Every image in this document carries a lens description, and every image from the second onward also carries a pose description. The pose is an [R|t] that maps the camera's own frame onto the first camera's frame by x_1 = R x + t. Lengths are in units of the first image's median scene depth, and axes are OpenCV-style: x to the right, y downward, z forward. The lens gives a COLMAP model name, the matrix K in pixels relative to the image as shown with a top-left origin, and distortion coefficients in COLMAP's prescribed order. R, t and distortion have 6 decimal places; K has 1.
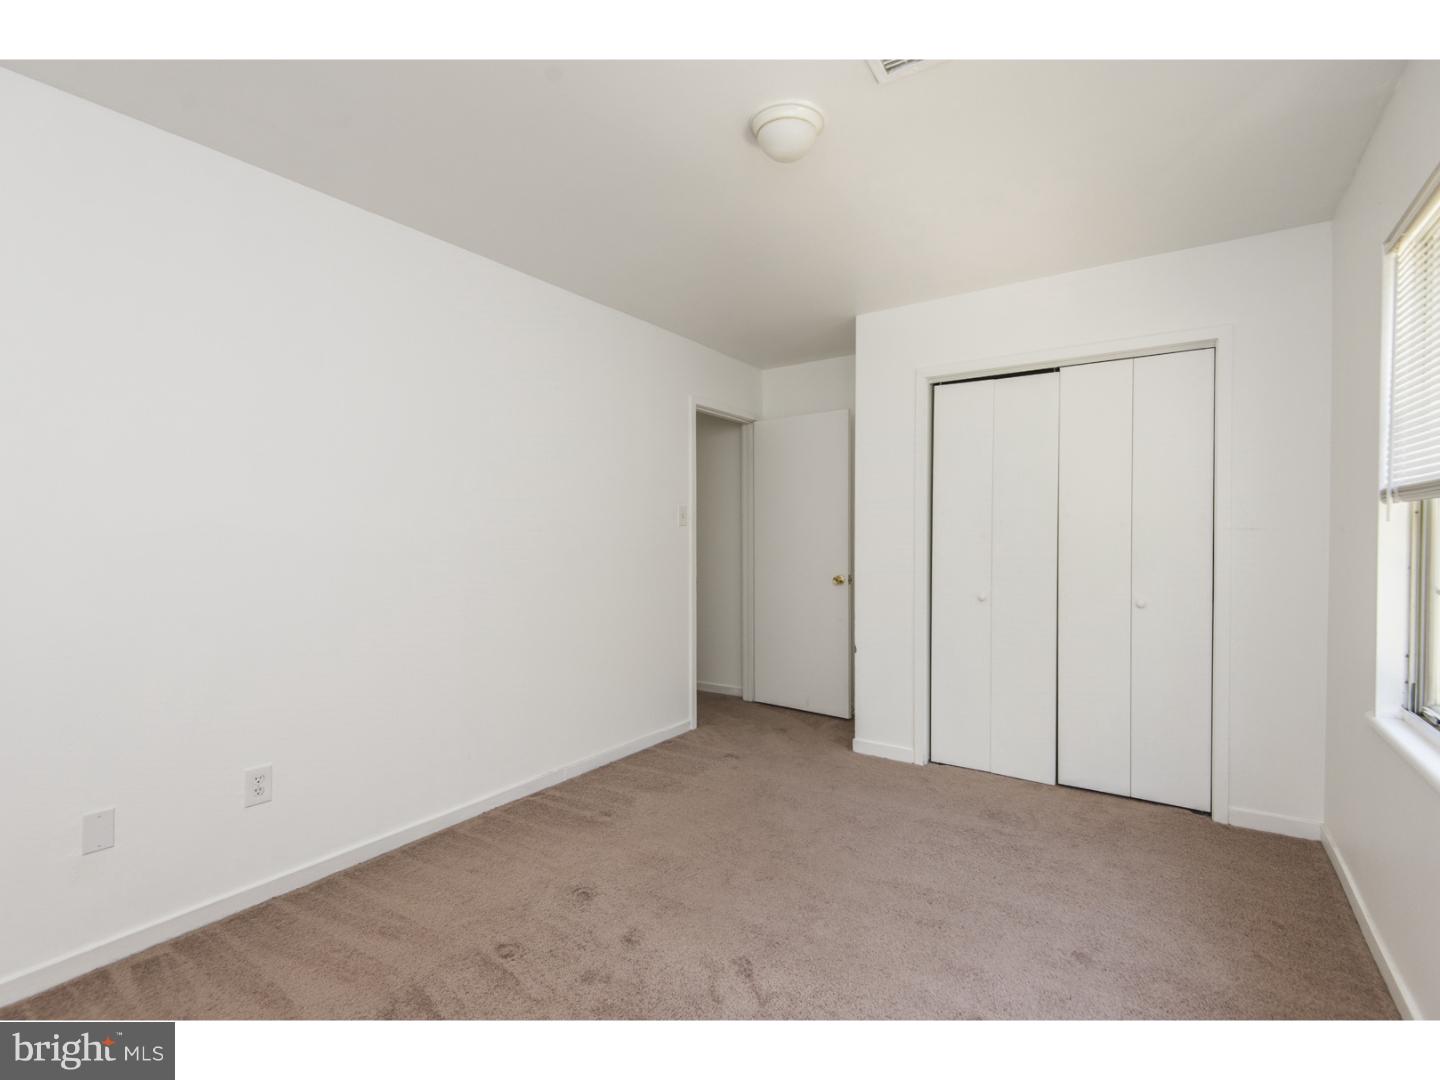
lens RADIAL K [[671.0, 0, 721.2], [0, 671.0, 544.5], [0, 0, 1]] dist [0.040754, -0.024088]
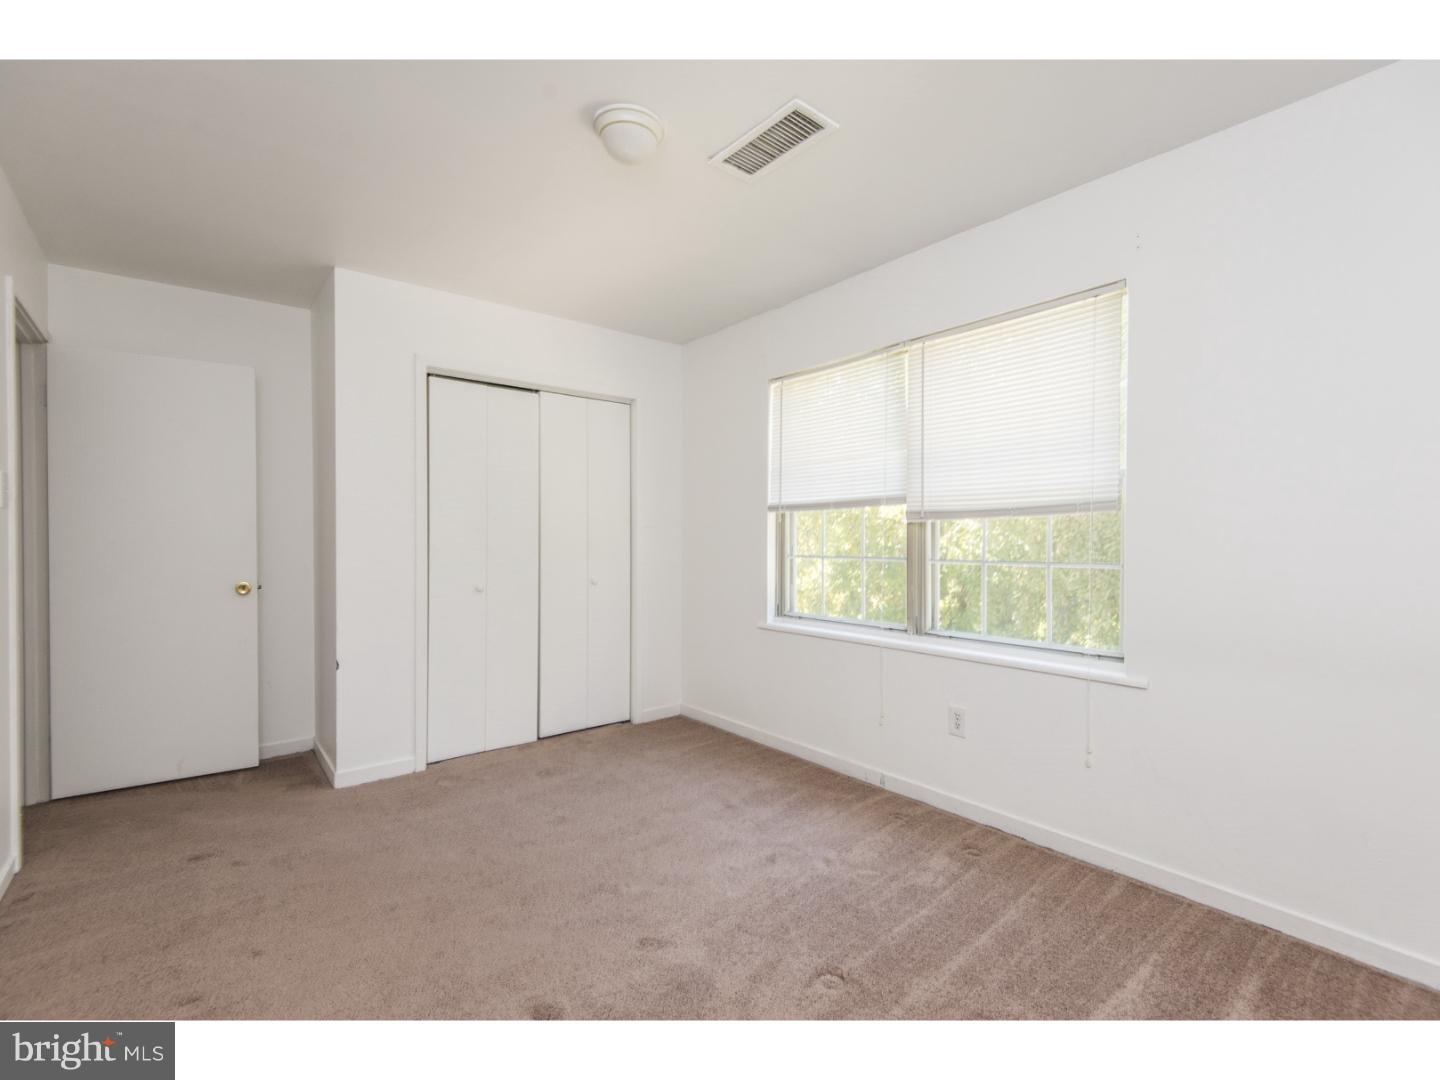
lens RADIAL K [[661.6, 0, 720.0], [0, 661.6, 540.0], [0, 0, 1]] dist [0.002323, 0.000413]
pose [[0.282702, -0.001652, 0.959206, -0.526809], [0.017389, 0.999843, -0.003403, 0.013296], [-0.959050, 0.017641, 0.282687, 0.359504]]
